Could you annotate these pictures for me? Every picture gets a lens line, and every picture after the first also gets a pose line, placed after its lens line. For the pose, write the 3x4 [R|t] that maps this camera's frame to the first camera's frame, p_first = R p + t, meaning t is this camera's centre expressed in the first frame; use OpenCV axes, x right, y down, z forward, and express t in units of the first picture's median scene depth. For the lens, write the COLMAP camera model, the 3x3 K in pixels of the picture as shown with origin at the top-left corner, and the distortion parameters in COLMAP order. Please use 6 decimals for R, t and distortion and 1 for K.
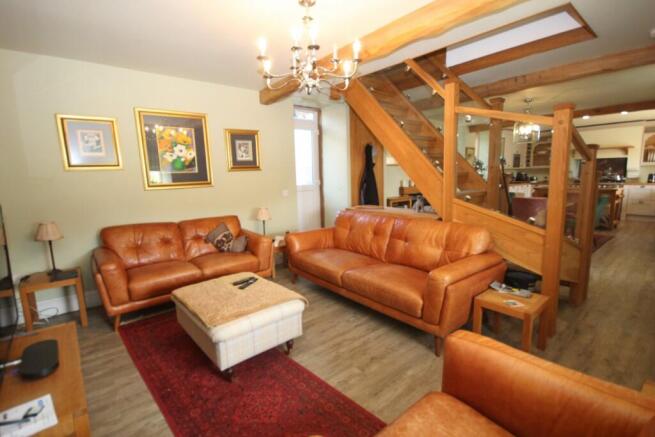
lens RADIAL K [[303.0, 0, 332.5], [0, 303.0, 218.6], [0, 0, 1]] dist [0.011318, -0.010243]
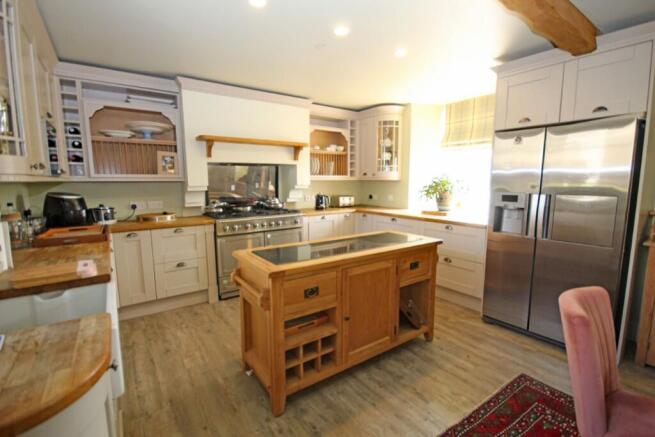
lens RADIAL K [[303.0, 0, 321.6], [0, 303.0, 216.1], [0, 0, 1]] dist [0.011318, -0.010243]
pose [[0.040766, -0.102072, 0.993941, 0.798272], [0.137990, 0.985811, 0.095577, -0.289329], [-0.989594, 0.133258, 0.054272, 1.720723]]
